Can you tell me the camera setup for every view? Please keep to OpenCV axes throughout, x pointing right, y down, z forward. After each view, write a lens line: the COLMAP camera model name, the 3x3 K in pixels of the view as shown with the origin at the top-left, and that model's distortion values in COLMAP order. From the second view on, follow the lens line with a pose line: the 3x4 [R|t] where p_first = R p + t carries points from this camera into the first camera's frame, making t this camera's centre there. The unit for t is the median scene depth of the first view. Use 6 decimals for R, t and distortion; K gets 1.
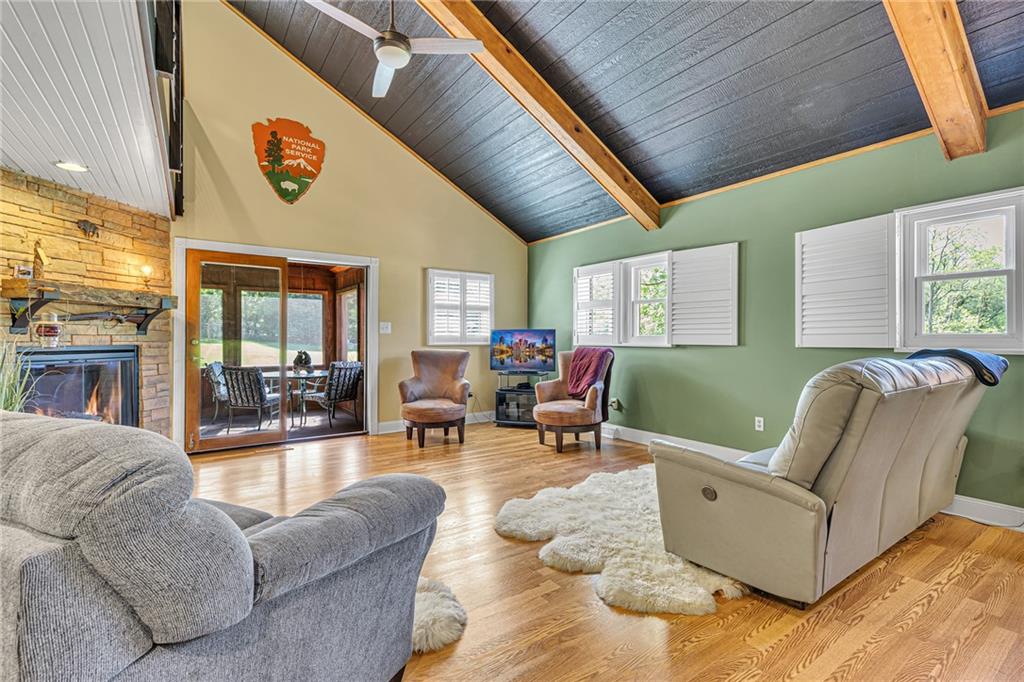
lens RADIAL K [[463.6, 0, 522.3], [0, 463.6, 337.7], [0, 0, 1]] dist [0.000732, -0.000164]
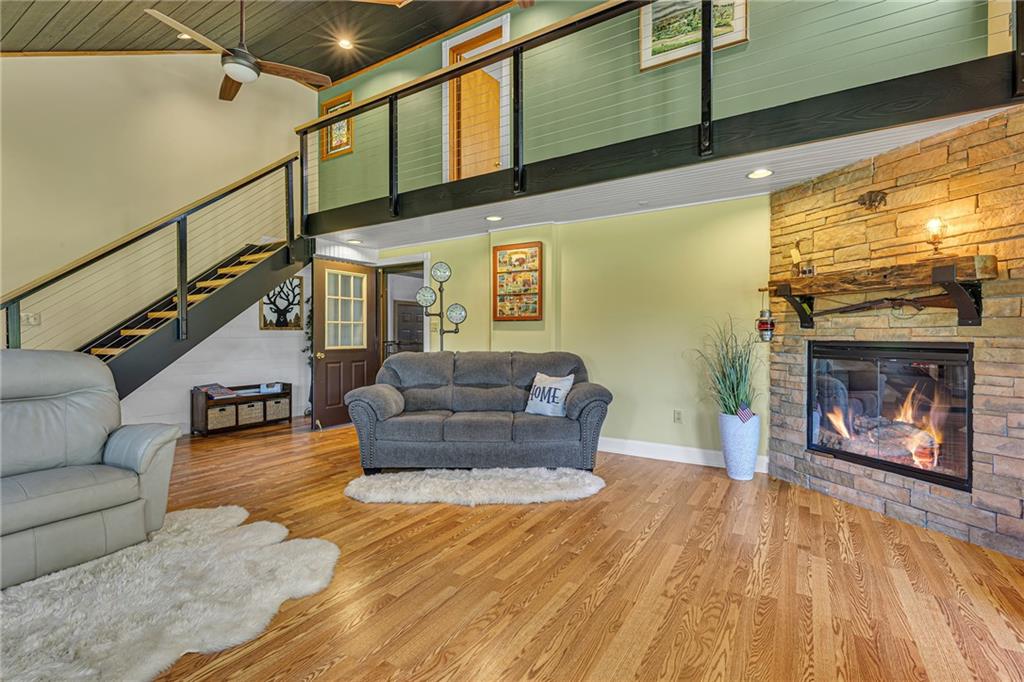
lens RADIAL K [[463.6, 0, 522.3], [0, 463.6, 337.7], [0, 0, 1]] dist [0.000732, -0.000164]
pose [[-0.919097, 0.003923, -0.394011, -0.023502], [0.003190, 0.999992, 0.002516, 0.005348], [0.394017, 0.001055, -0.919102, 1.115044]]
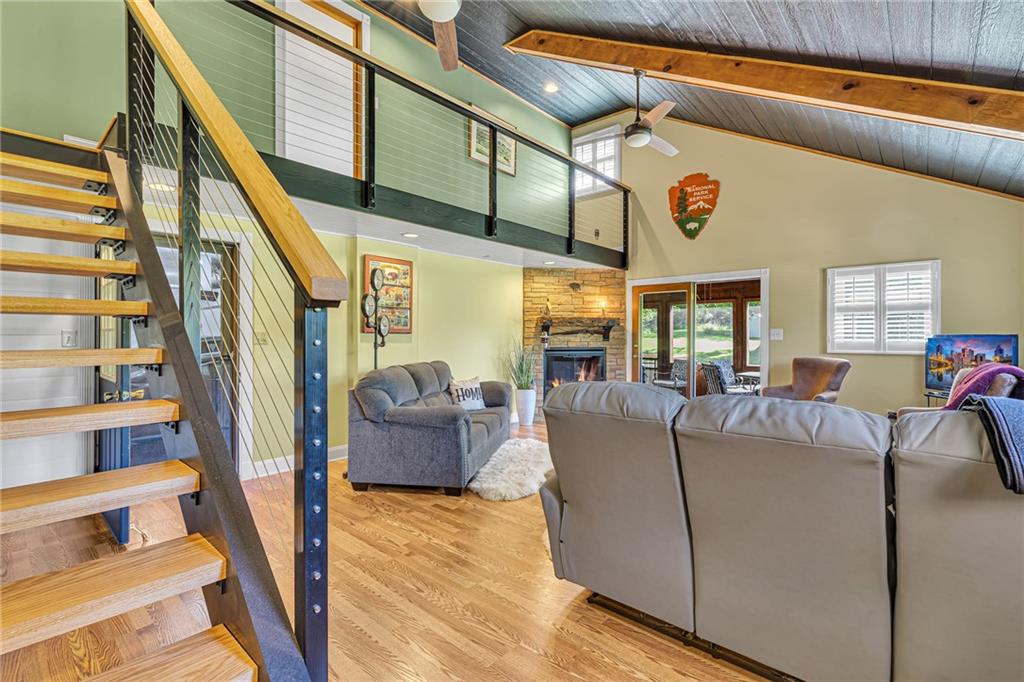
lens RADIAL K [[463.6, 0, 522.3], [0, 463.6, 337.7], [0, 0, 1]] dist [0.000732, -0.000164]
pose [[0.242316, 0.001896, -0.970195, 0.652912], [0.001948, 0.999995, 0.002441, -0.020280], [0.970195, -0.002482, 0.242312, 0.232912]]
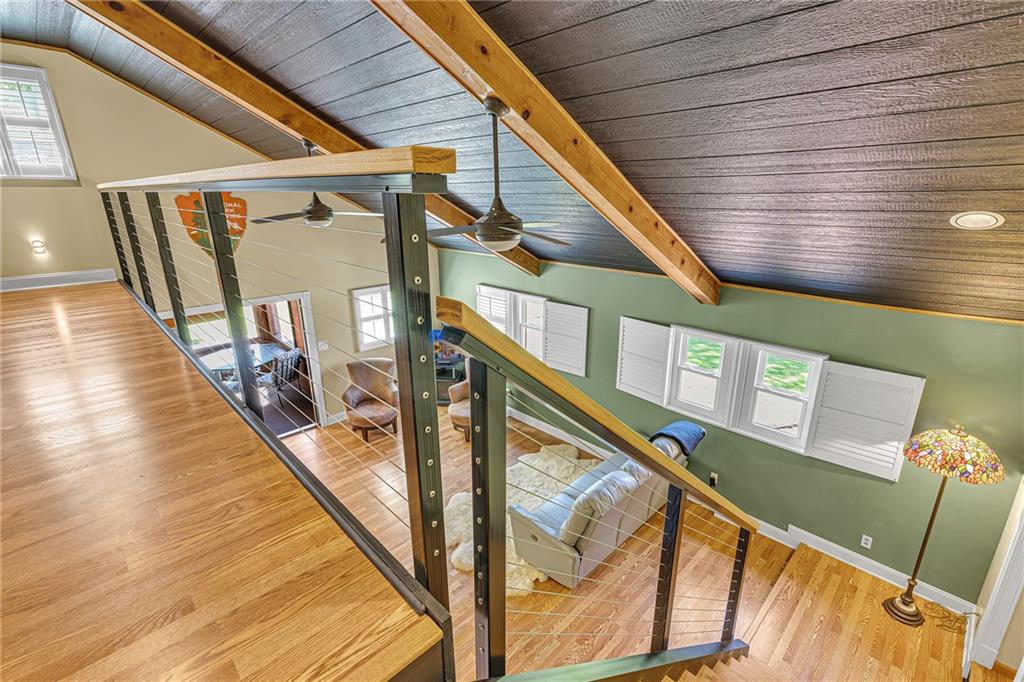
lens RADIAL K [[455.7, 0, 524.3], [0, 455.7, 336.7], [0, 0, 1]] dist [0.001335, 0.000339]
pose [[0.984770, -0.052245, 0.165827, 0.035005], [0.001352, 0.956055, 0.293185, -0.456886], [-0.173857, -0.288495, 0.941565, -0.251562]]
